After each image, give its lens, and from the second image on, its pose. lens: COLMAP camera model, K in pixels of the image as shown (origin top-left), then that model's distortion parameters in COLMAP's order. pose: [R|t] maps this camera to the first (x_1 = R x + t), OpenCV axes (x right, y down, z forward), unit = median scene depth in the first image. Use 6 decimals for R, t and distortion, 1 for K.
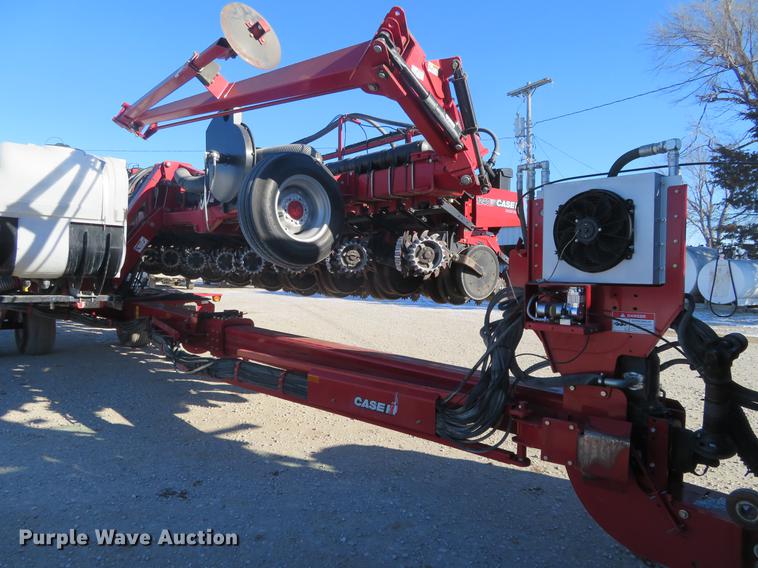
lens RADIAL K [[562.1, 0, 360.5], [0, 562.1, 289.4], [0, 0, 1]] dist [-0.009869, -0.004256]
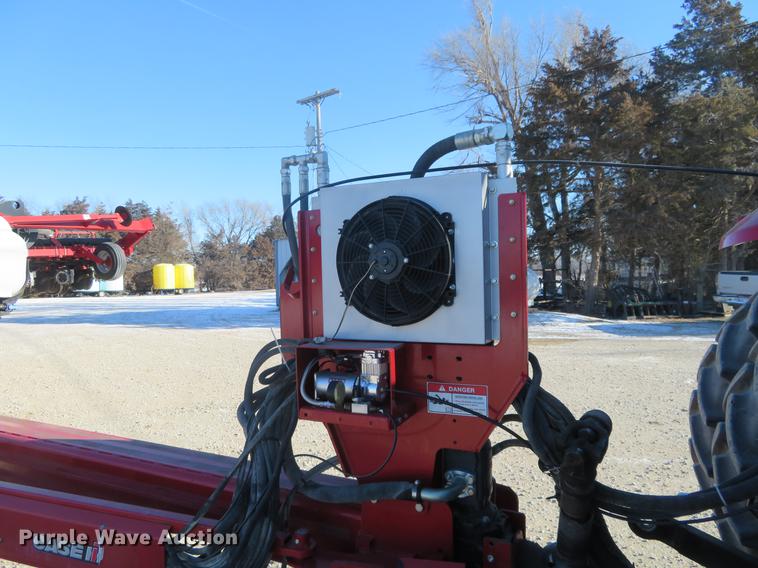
lens RADIAL K [[588.3, 0, 376.7], [0, 588.3, 284.9], [0, 0, 1]] dist [-0.006209, 0.016254]
pose [[0.928568, -0.029773, 0.369967, 0.142998], [0.040118, 0.998989, -0.020299, -0.062767], [-0.368989, 0.033691, 0.928823, 0.377451]]
